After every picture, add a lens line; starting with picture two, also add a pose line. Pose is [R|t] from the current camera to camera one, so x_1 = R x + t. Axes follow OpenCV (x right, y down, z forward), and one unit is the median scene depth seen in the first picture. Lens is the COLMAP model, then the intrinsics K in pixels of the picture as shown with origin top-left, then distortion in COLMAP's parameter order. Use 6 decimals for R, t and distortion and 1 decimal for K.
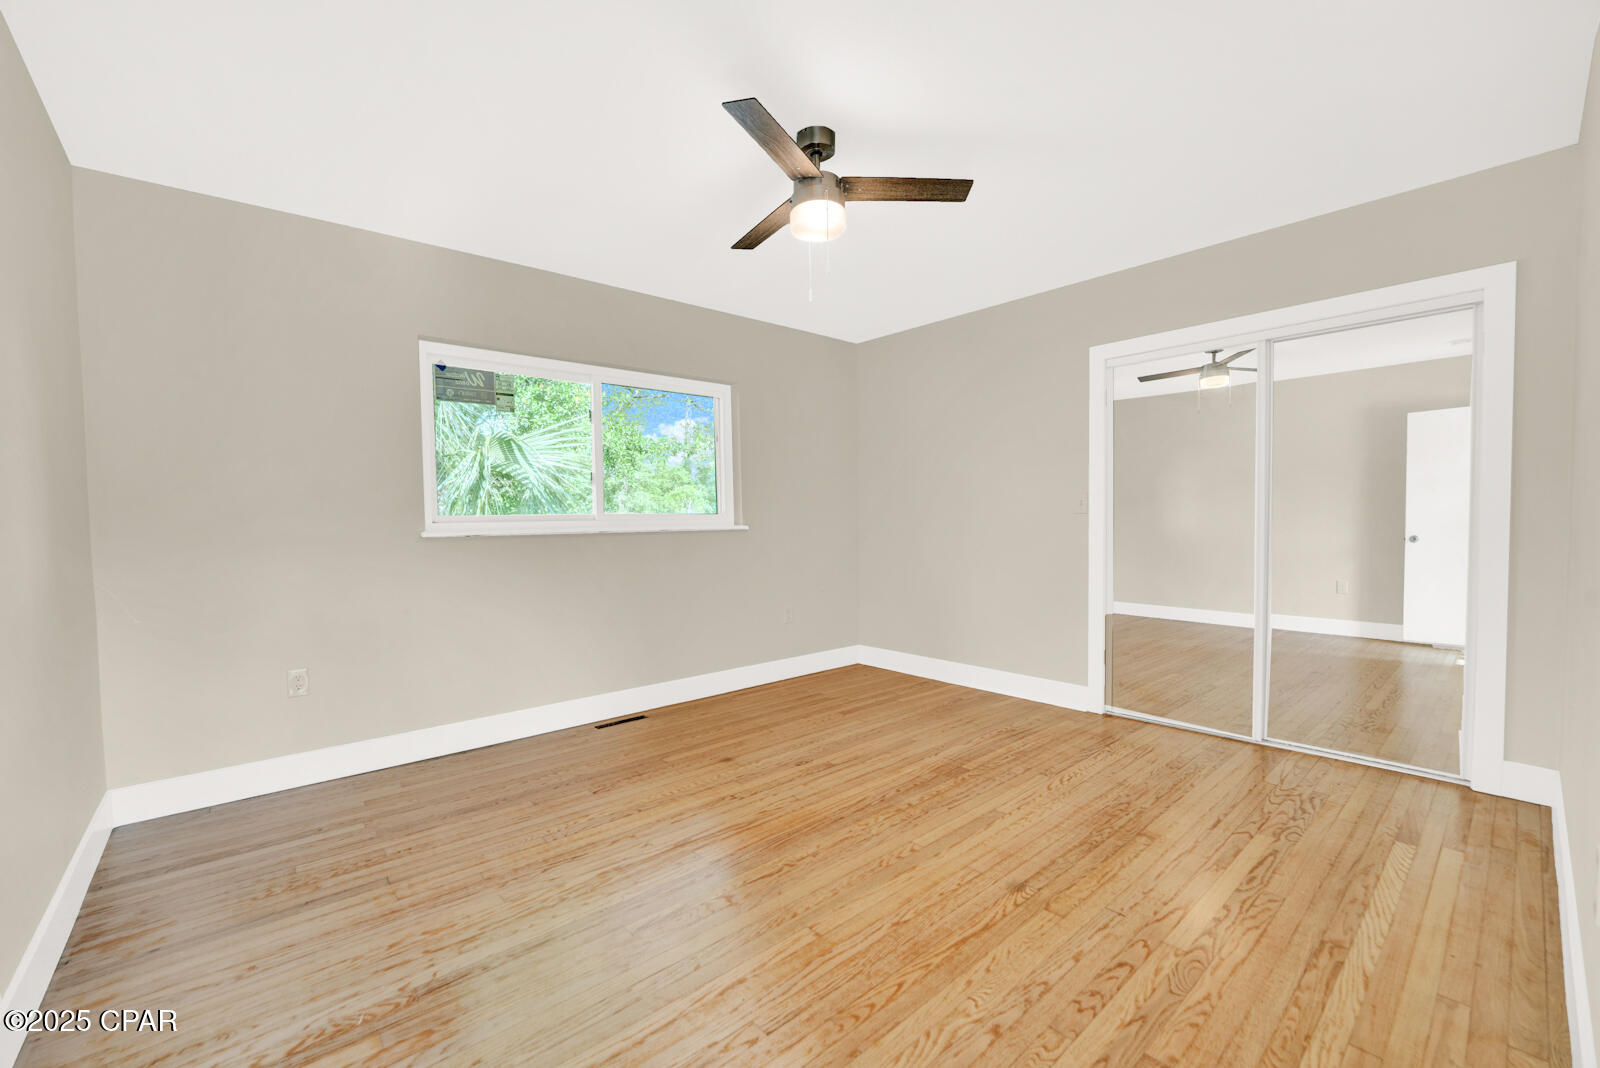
lens RADIAL K [[652.0, 0, 791.5], [0, 652.0, 545.4], [0, 0, 1]] dist [-0.023773, 0.000486]
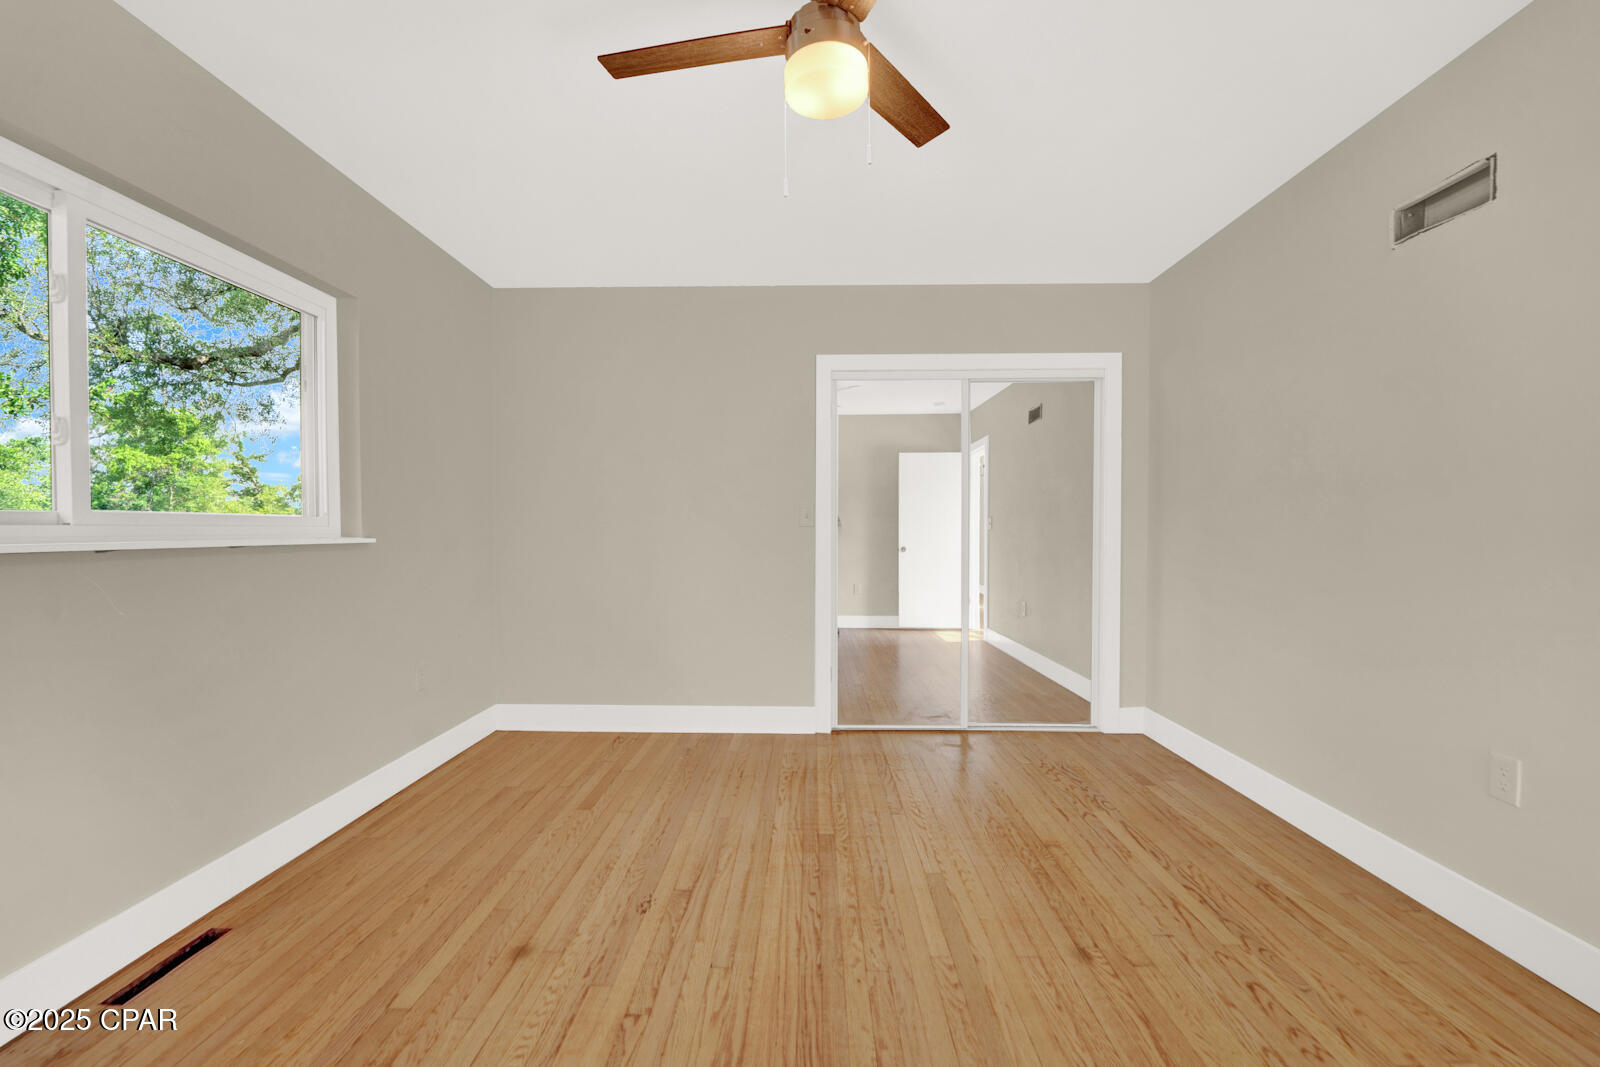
lens RADIAL K [[670.3, 0, 792.6], [0, 670.3, 541.1], [0, 0, 1]] dist [-0.023424, 0.000094]
pose [[0.676924, -0.000294, 0.736053, -0.370300], [0.020633, 0.999615, -0.018577, -0.011966], [-0.735763, 0.027762, 0.676669, 0.437053]]
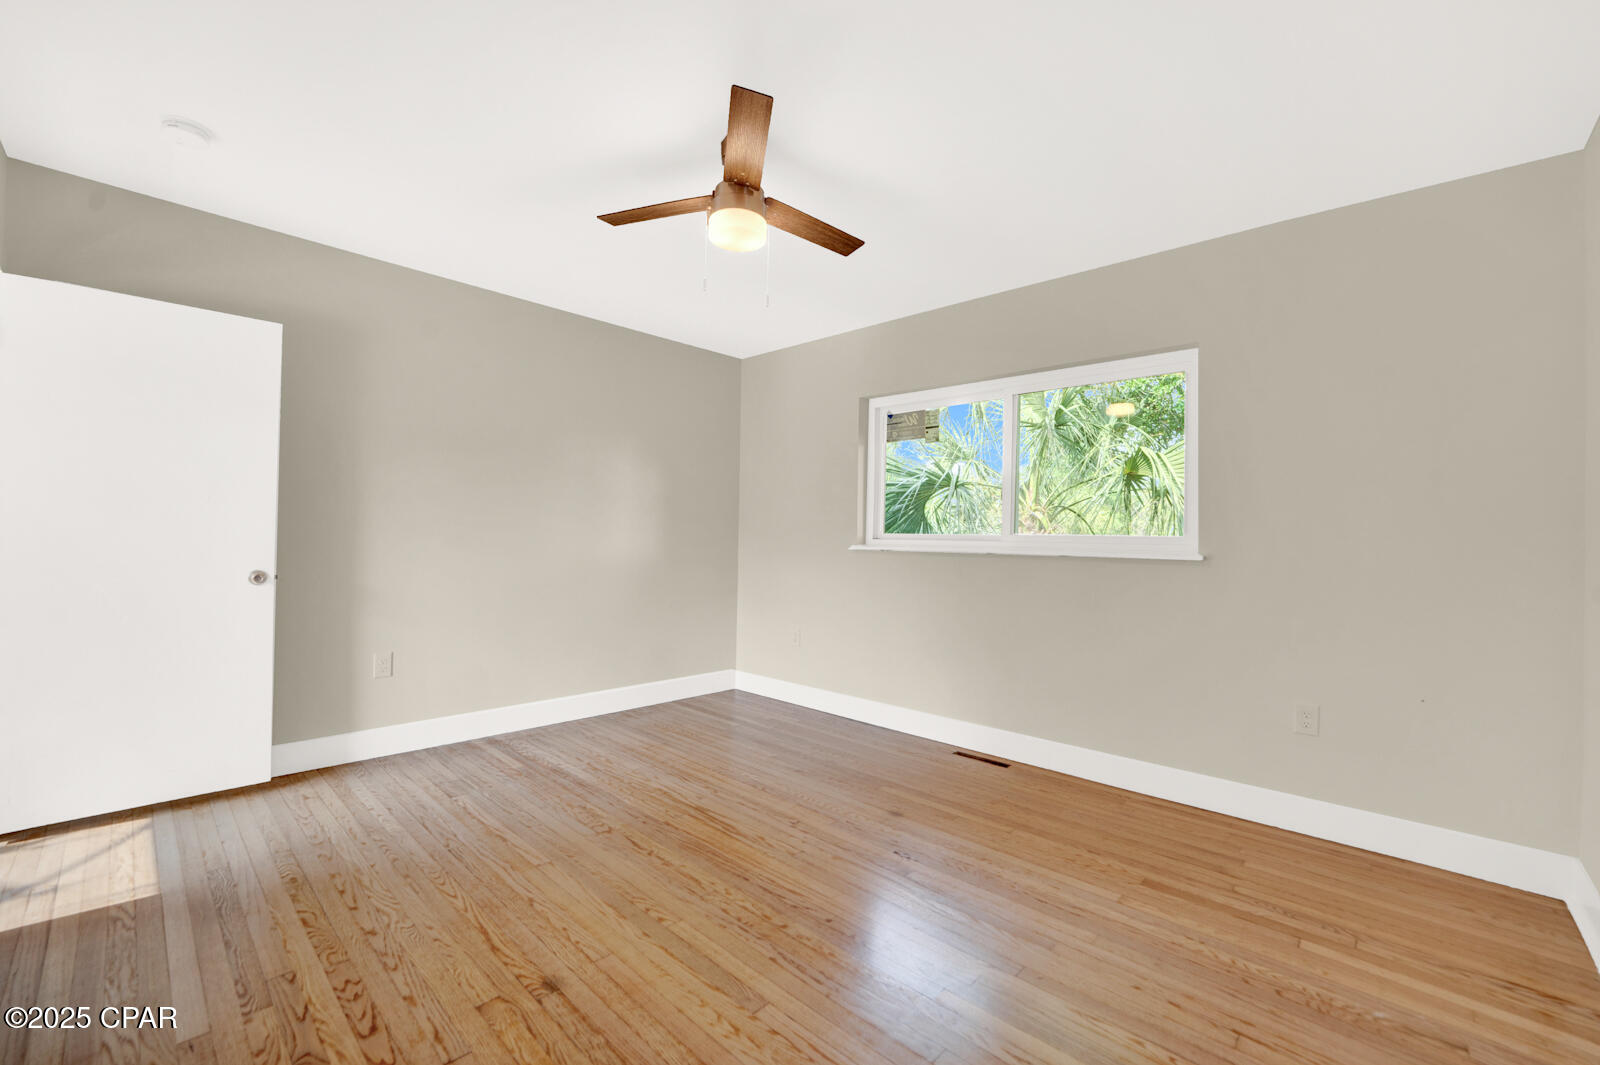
lens RADIAL K [[660.9, 0, 805.3], [0, 660.9, 529.6], [0, 0, 1]] dist [-0.021957, 0.000675]
pose [[0.101578, 0.003180, -0.994822, 0.786983], [-0.062276, 0.998054, -0.003168, -0.043215], [0.992876, 0.062275, 0.101578, 0.782056]]
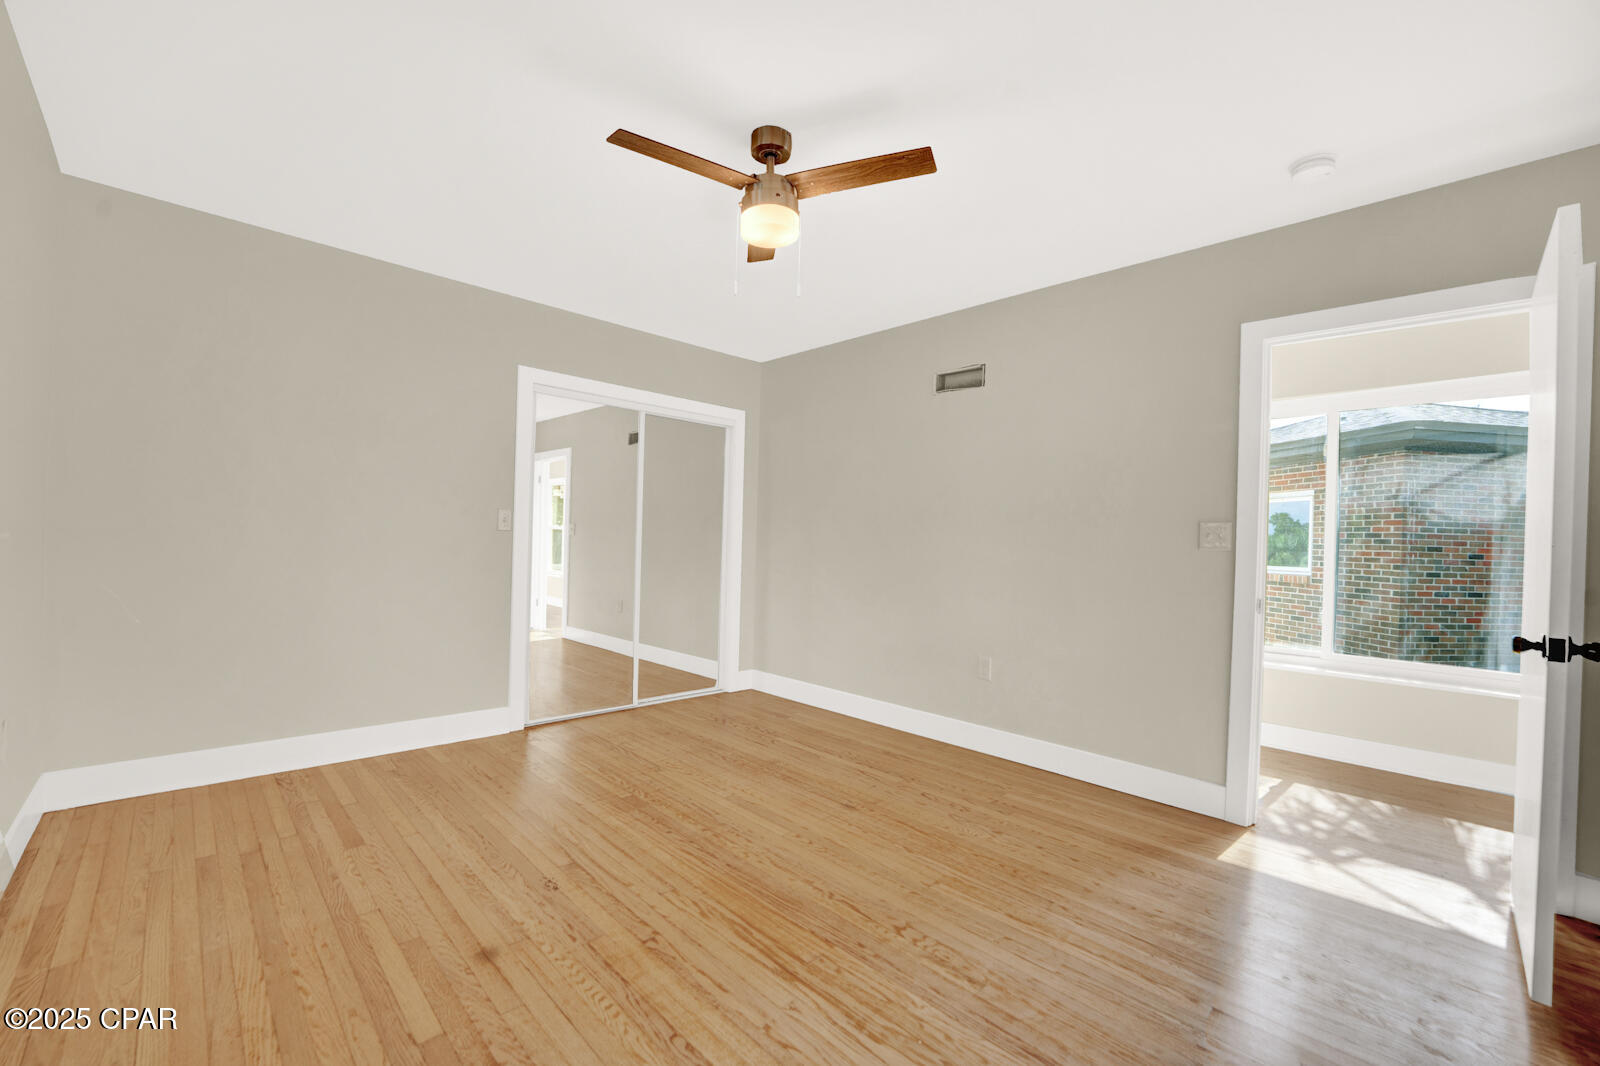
lens RADIAL K [[652.0, 0, 791.5], [0, 652.0, 544.4], [0, 0, 1]] dist [-0.023773, 0.000486]
pose [[-0.048573, 0.005998, 0.998802, -0.689998], [0.010528, 0.999929, -0.005493, -0.023594], [-0.998764, 0.010249, -0.048633, 0.774892]]
